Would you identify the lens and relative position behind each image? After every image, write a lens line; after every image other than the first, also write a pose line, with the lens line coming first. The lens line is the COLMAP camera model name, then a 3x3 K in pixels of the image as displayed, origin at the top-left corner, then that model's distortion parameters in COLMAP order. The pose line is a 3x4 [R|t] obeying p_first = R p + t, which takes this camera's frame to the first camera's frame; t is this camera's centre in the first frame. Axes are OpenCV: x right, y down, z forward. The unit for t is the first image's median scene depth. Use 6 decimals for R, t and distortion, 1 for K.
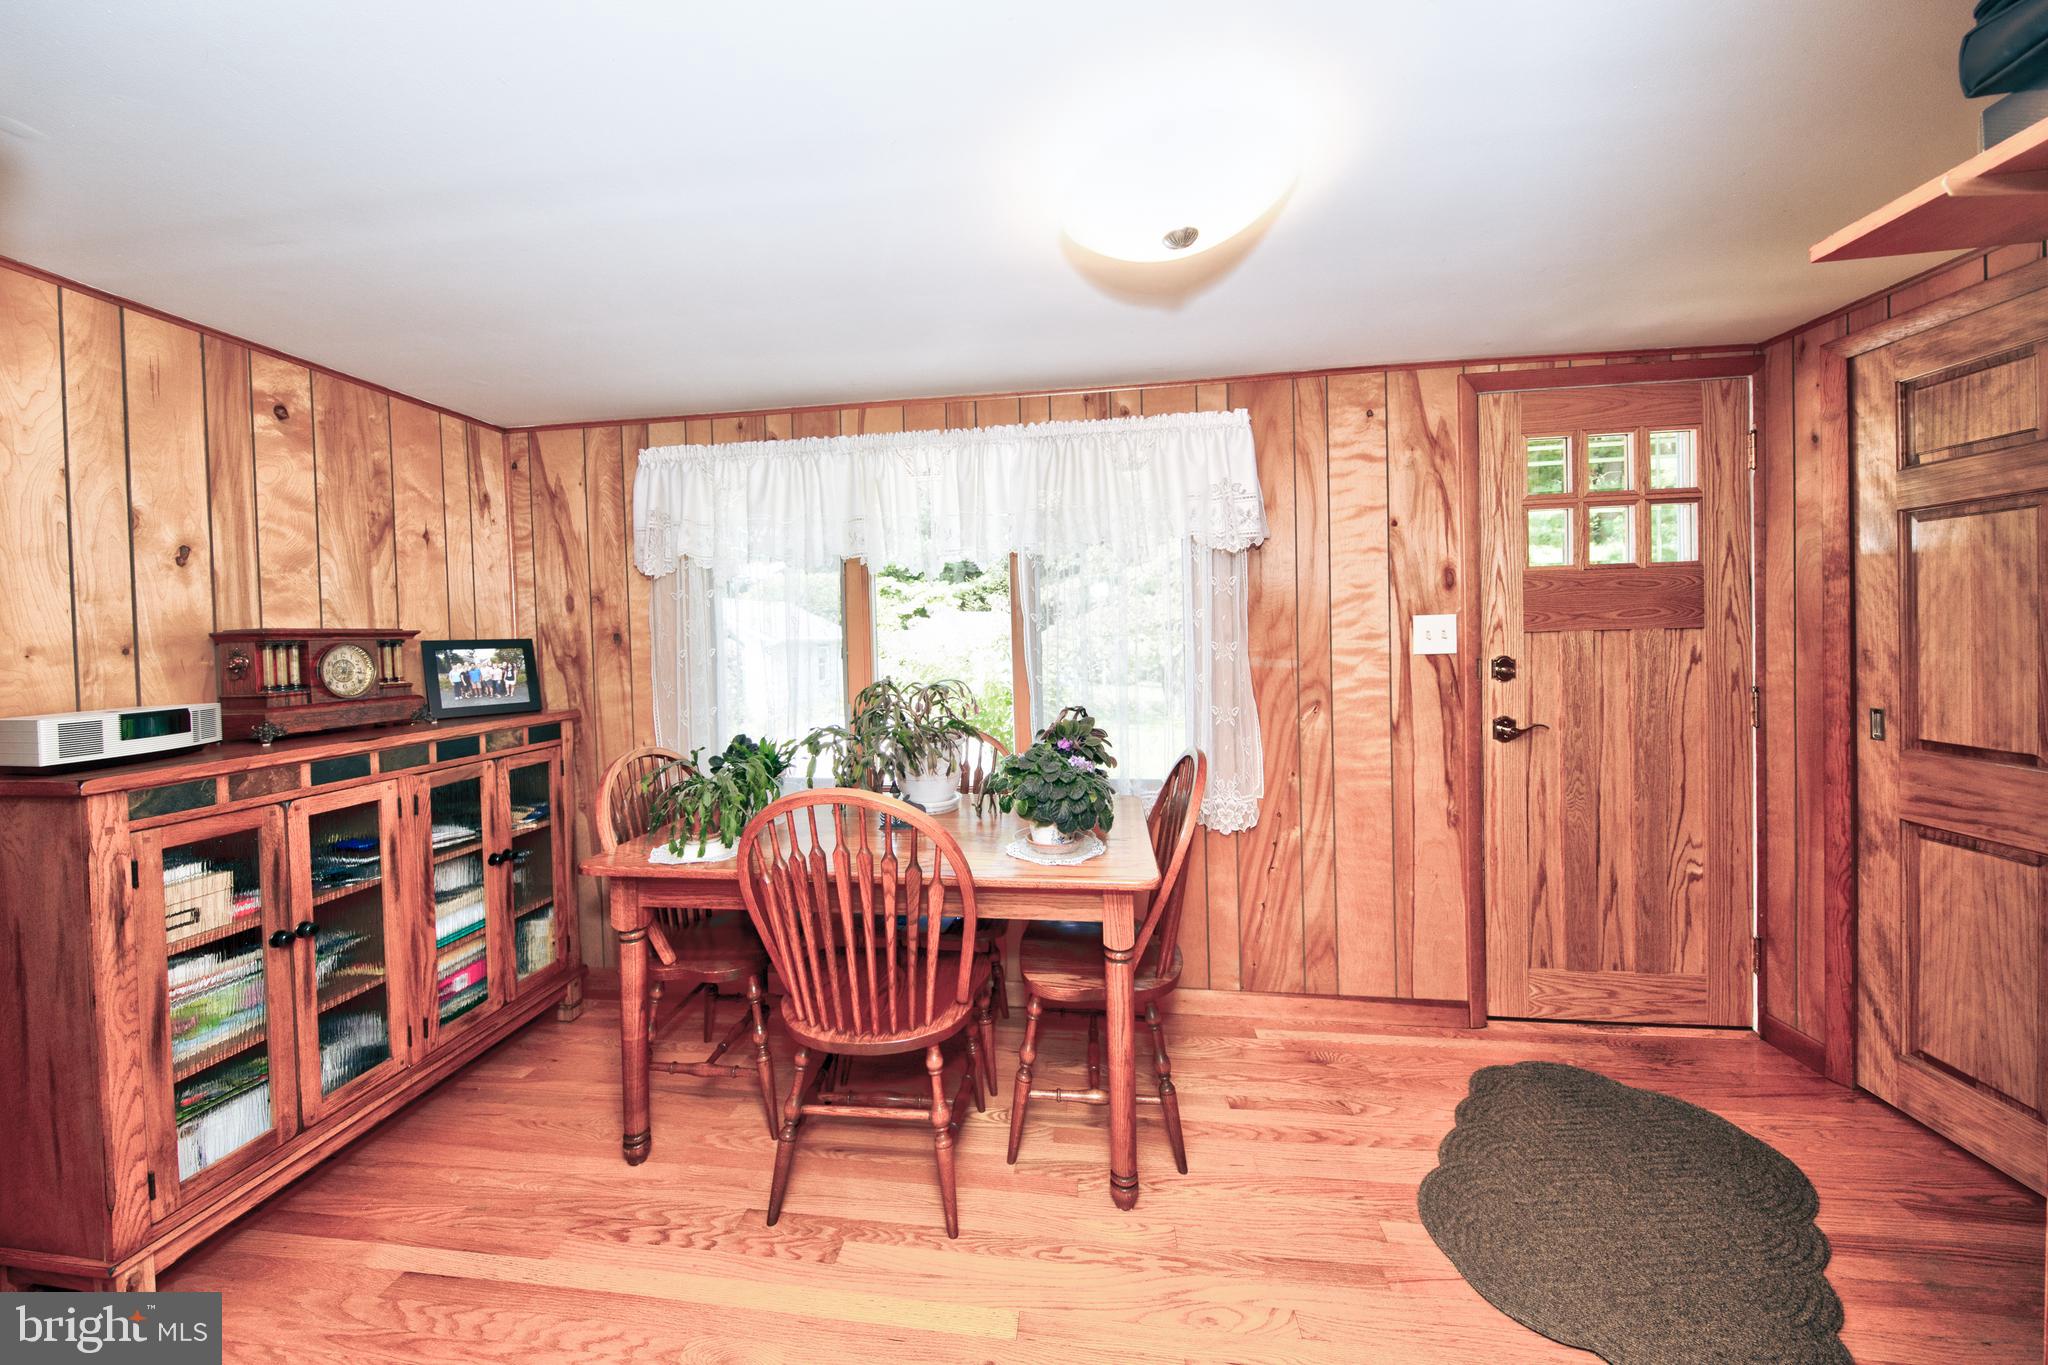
lens RADIAL K [[708.4, 0, 997.8], [0, 708.4, 648.6], [0, 0, 1]] dist [-0.000254, -0.000472]
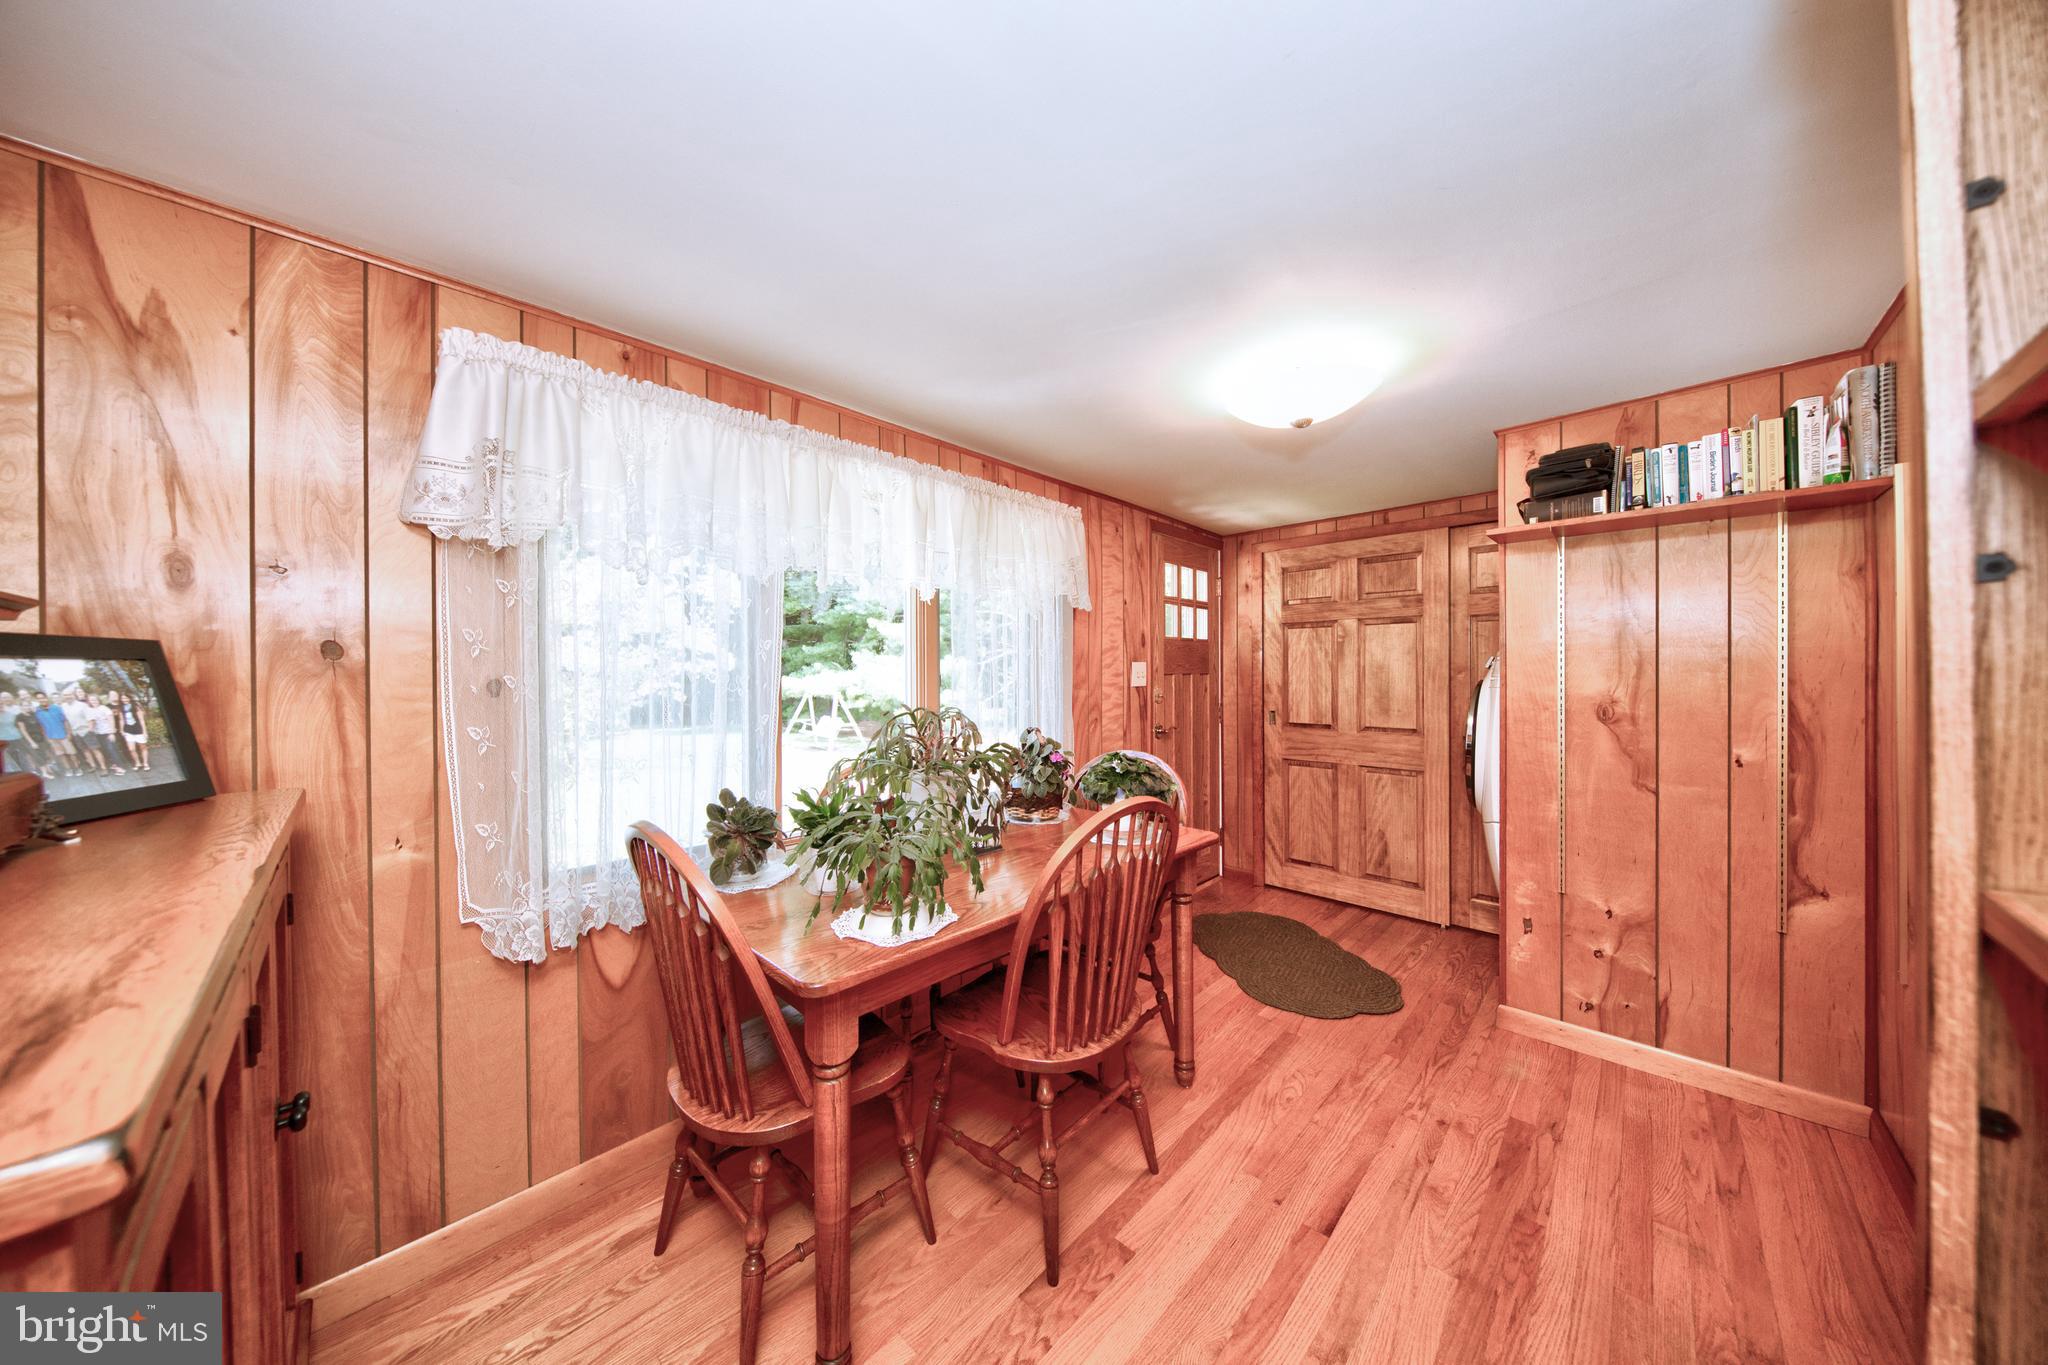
lens RADIAL K [[642.1, 0, 1009.9], [0, 642.1, 679.0], [0, 0, 1]] dist [-0.000353, -0.000211]
pose [[0.600627, 0.016791, 0.799353, -1.079193], [0.006121, 0.999654, -0.025598, 0.039426], [-0.799506, 0.020268, 0.600317, 0.540755]]
